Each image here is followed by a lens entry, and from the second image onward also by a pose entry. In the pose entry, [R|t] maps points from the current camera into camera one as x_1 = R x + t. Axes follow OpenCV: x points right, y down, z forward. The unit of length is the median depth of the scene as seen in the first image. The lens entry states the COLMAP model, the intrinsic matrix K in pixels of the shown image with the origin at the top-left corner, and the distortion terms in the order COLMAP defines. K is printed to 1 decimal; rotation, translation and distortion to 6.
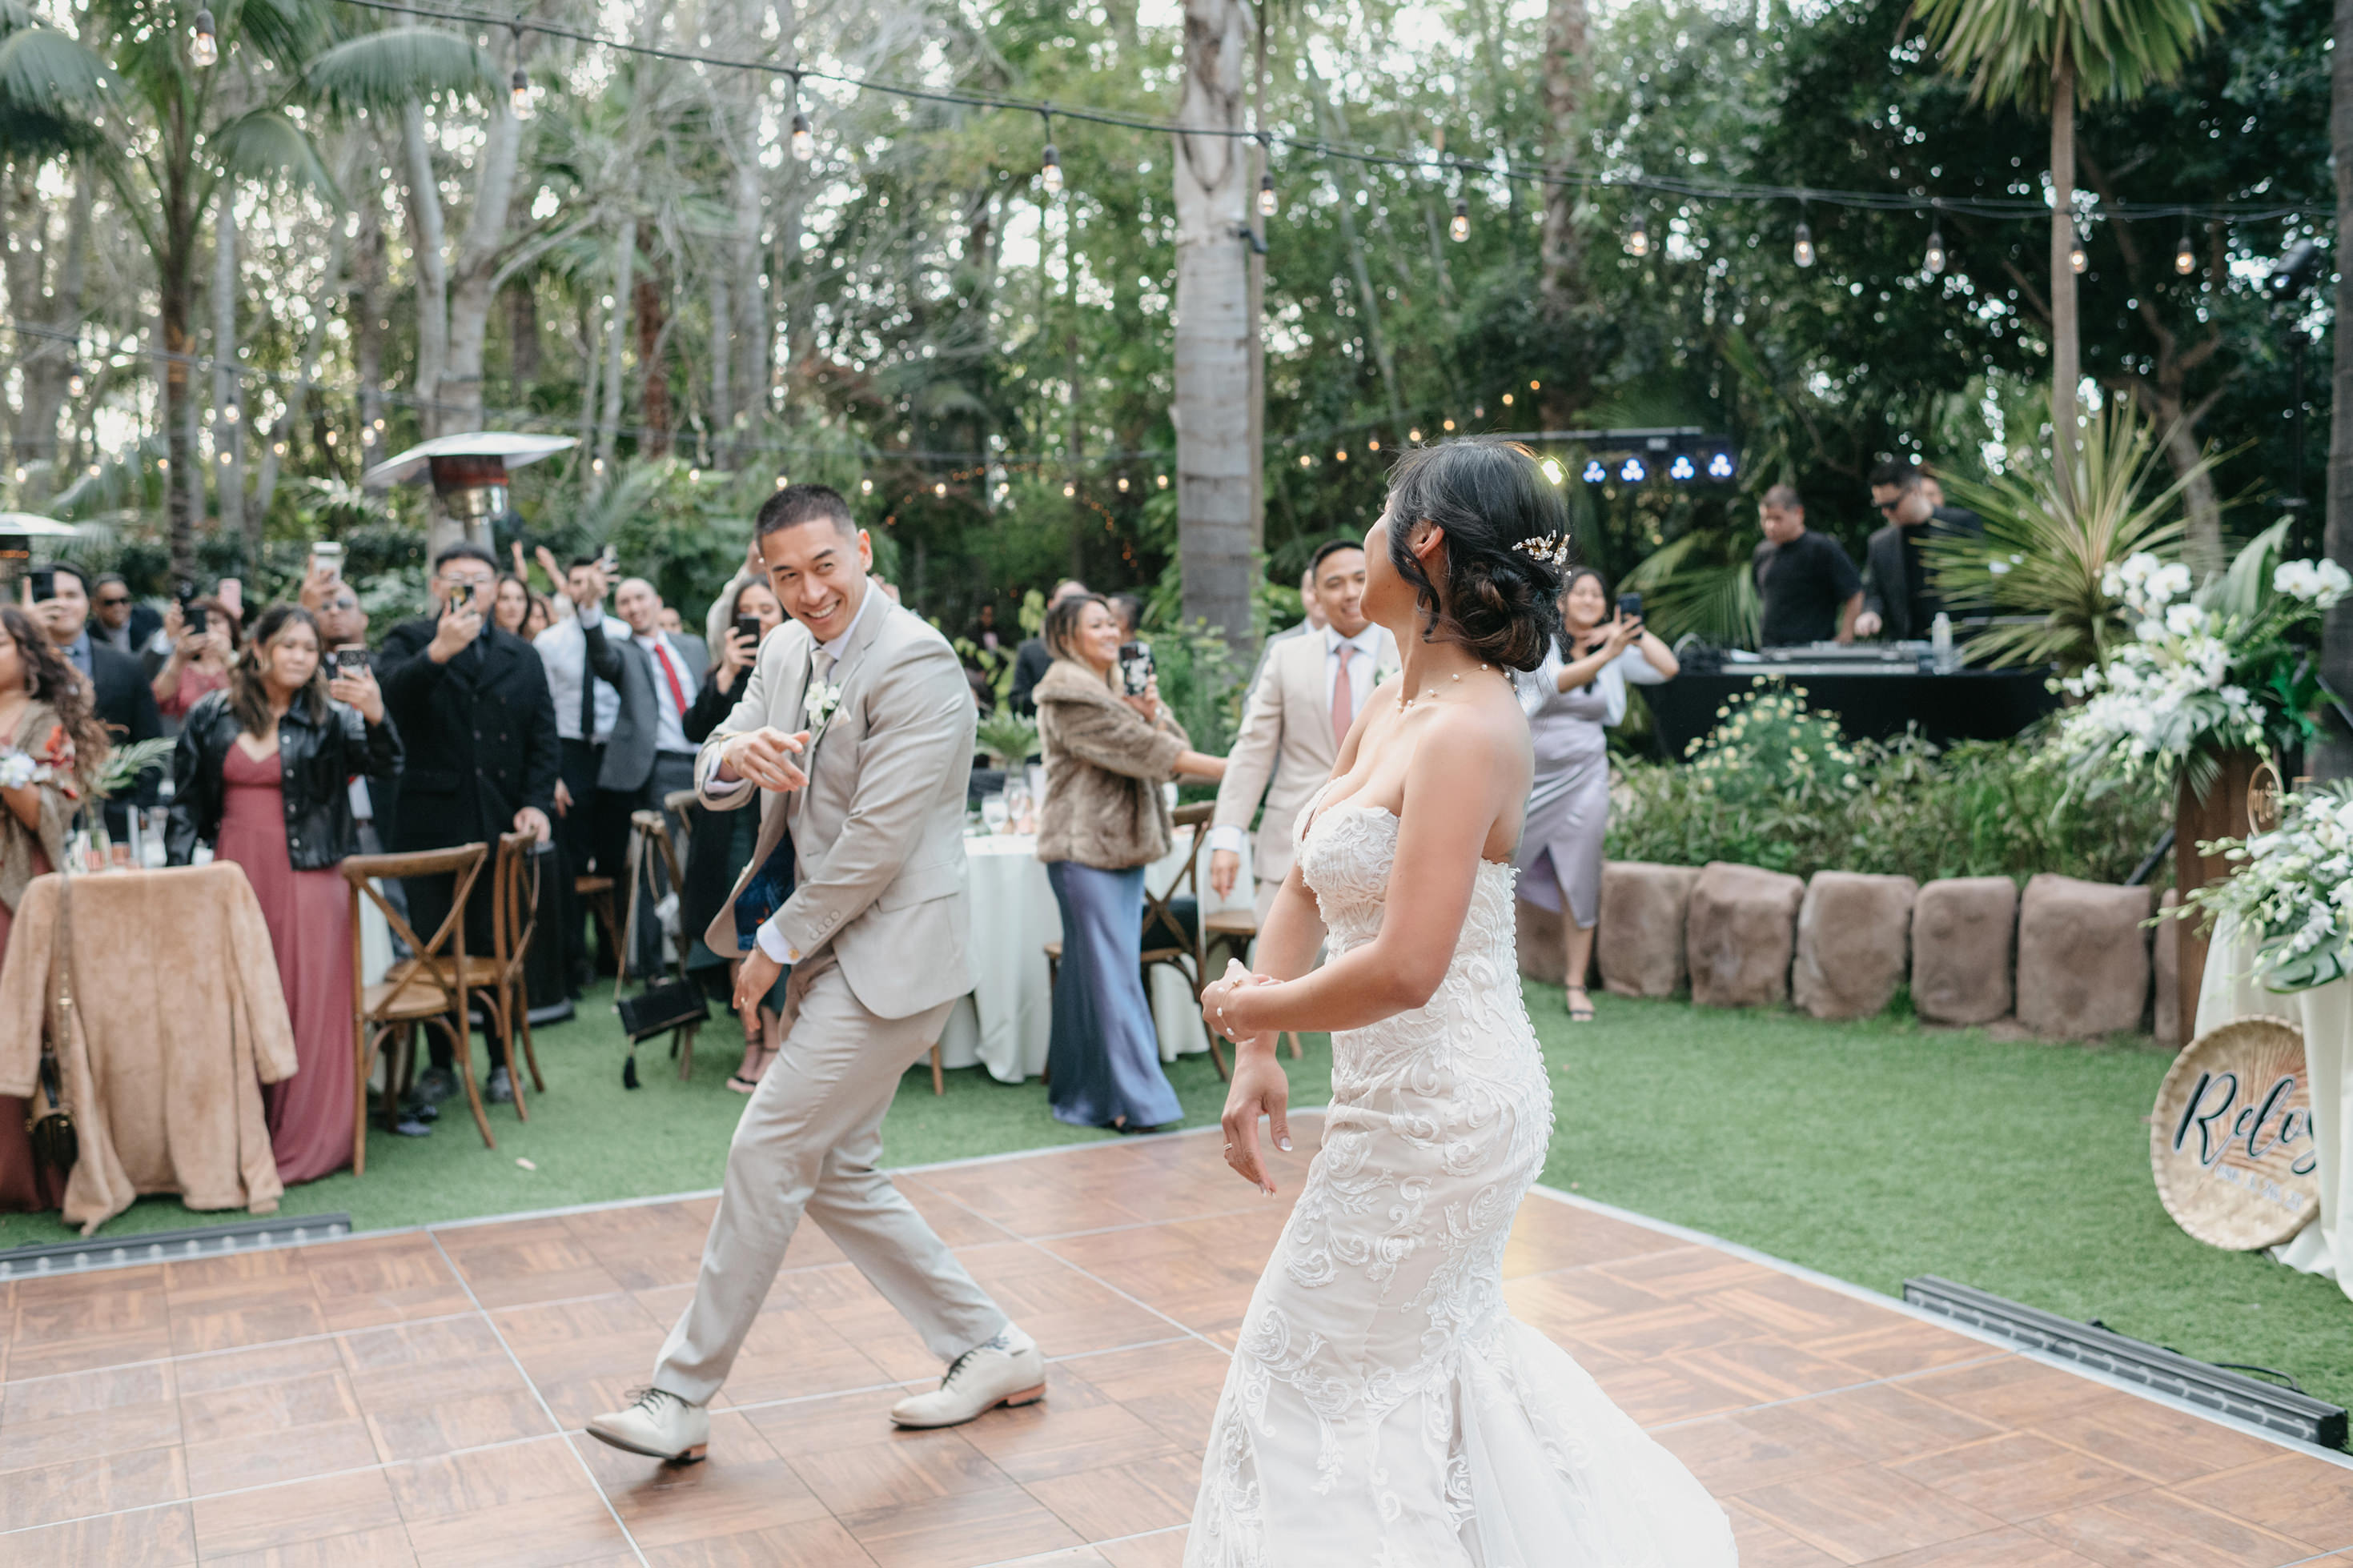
lens RADIAL K [[2424.1, 0, 1176.5], [0, 2424.1, 784.0], [0, 0, 1]] dist [-0.046947, 0.016276]
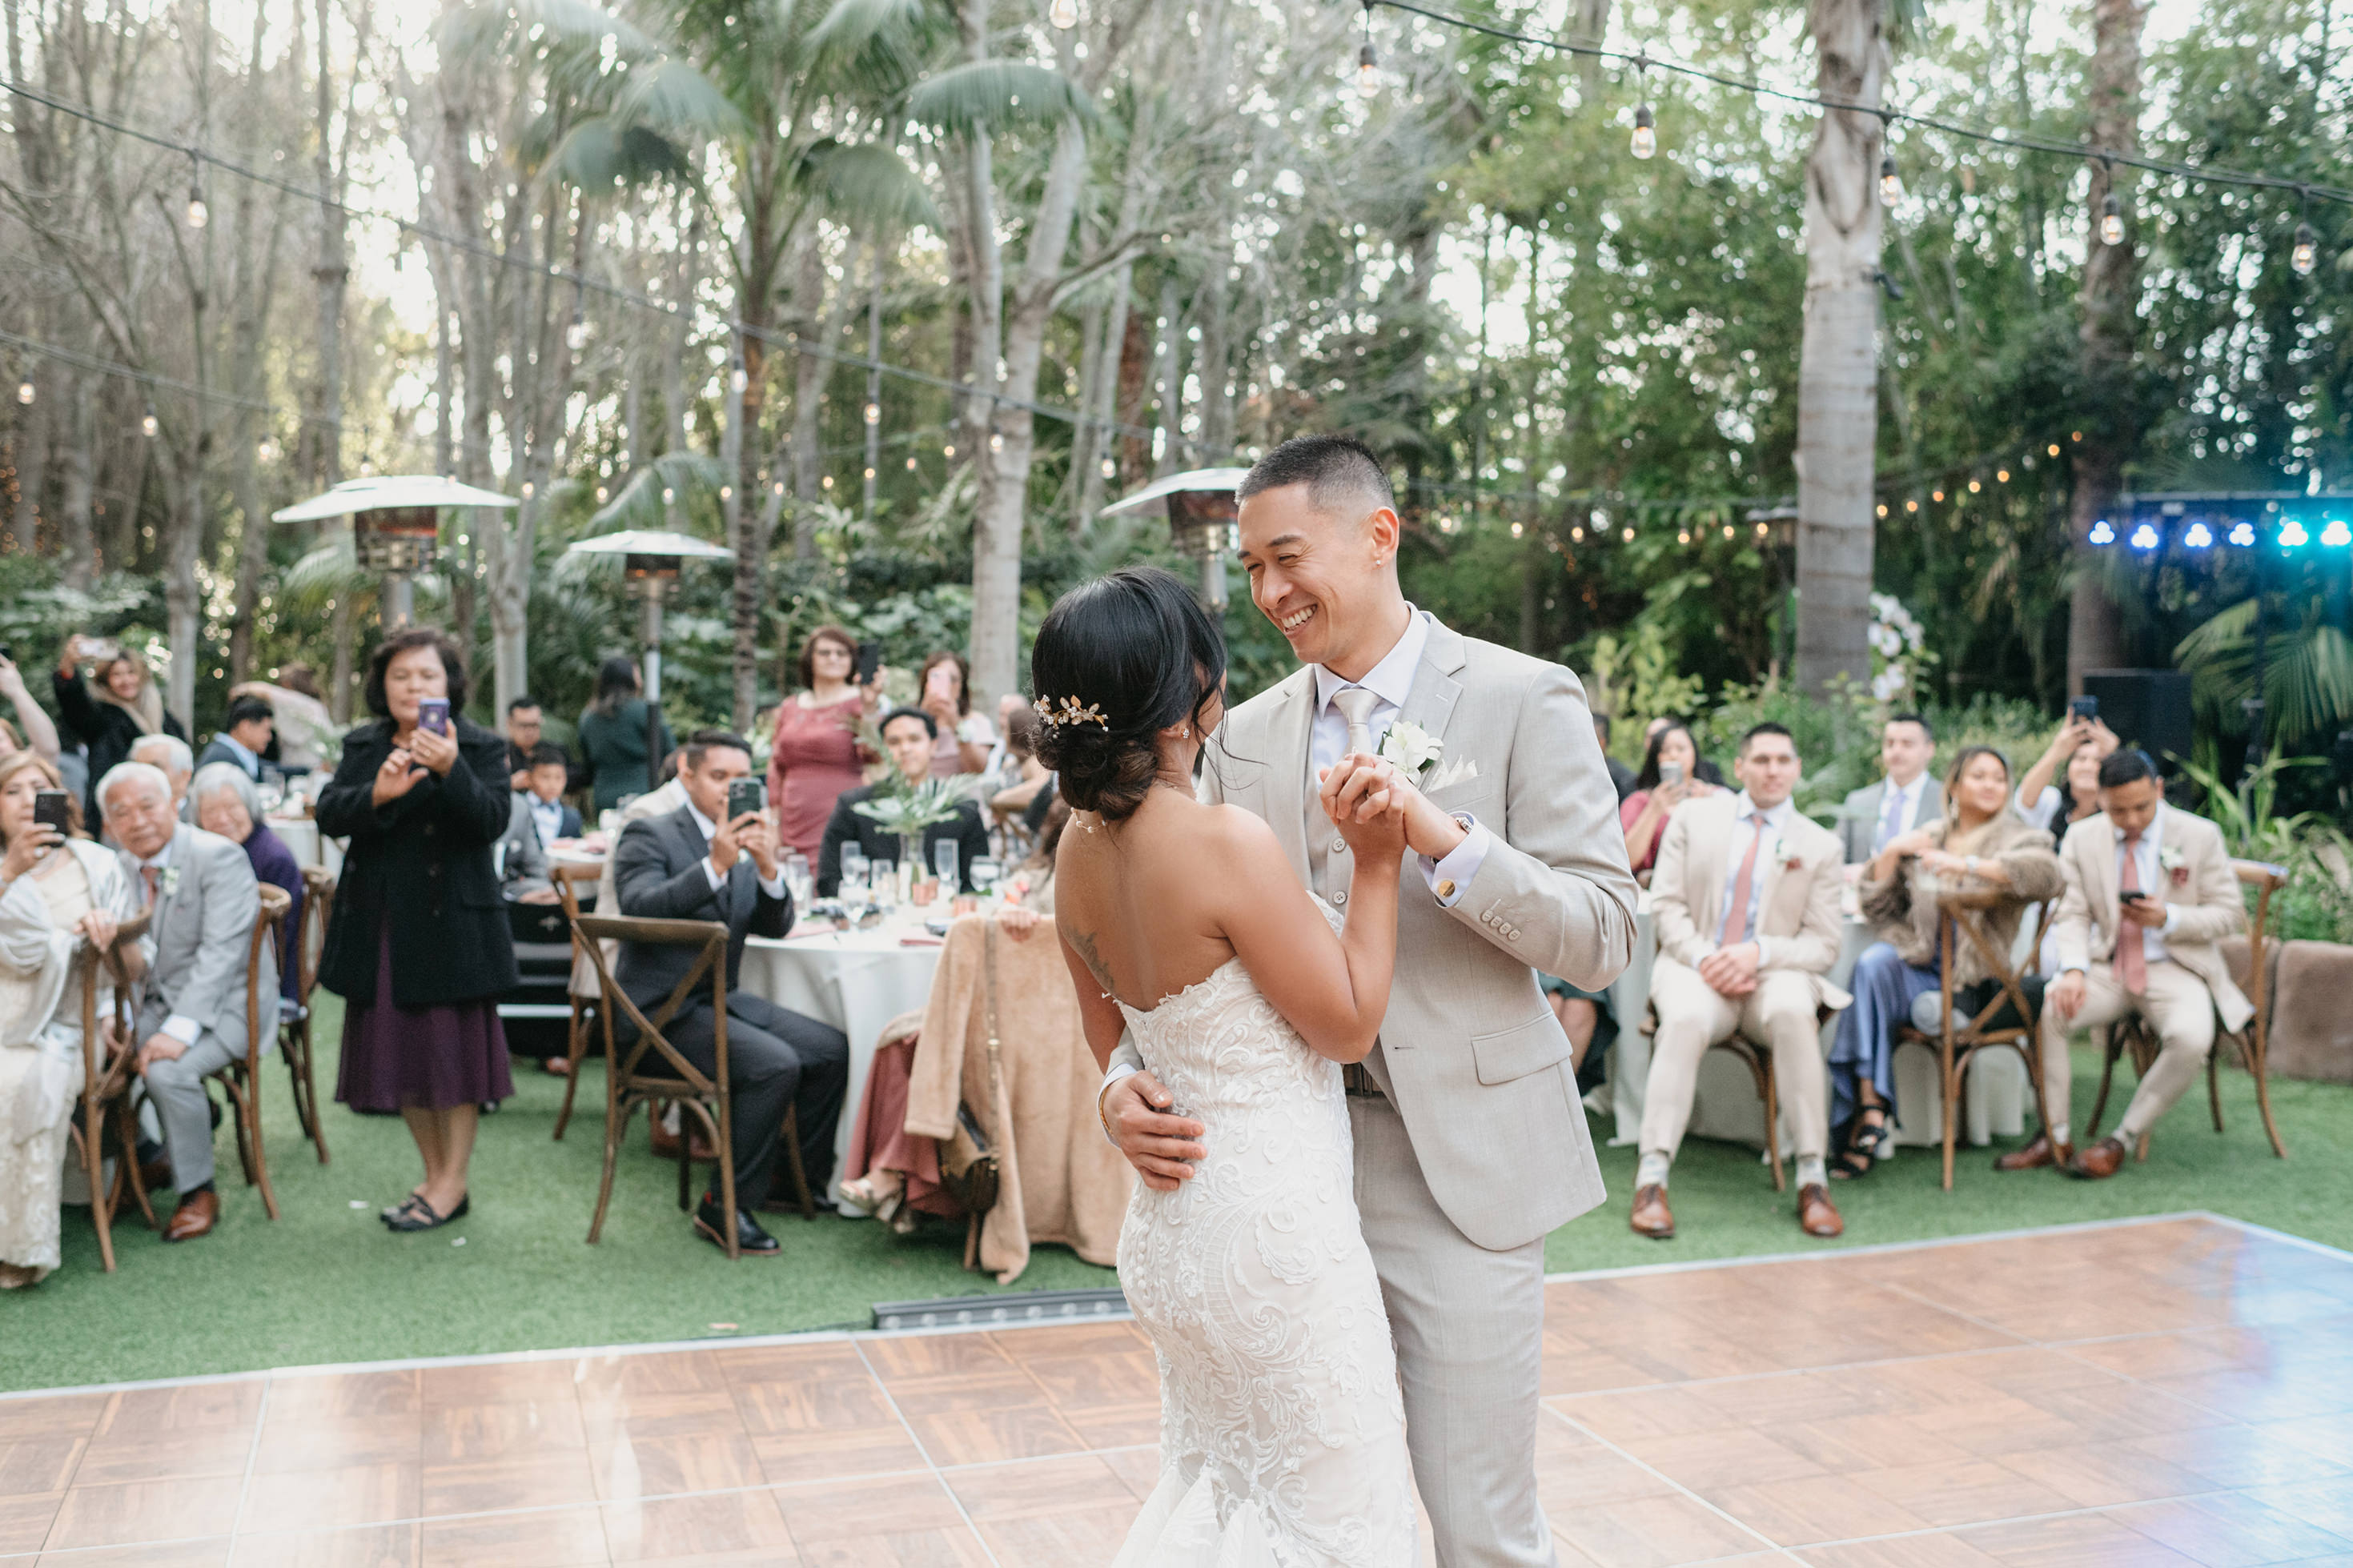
lens RADIAL K [[2424.1, 0, 1176.5], [0, 2424.1, 784.0], [0, 0, 1]] dist [-0.046947, 0.016276]
pose [[0.993085, 0.036490, -0.111583, -0.244390], [-0.037881, 0.999228, -0.010371, -0.007166], [0.111118, 0.014526, 0.993701, 0.019449]]
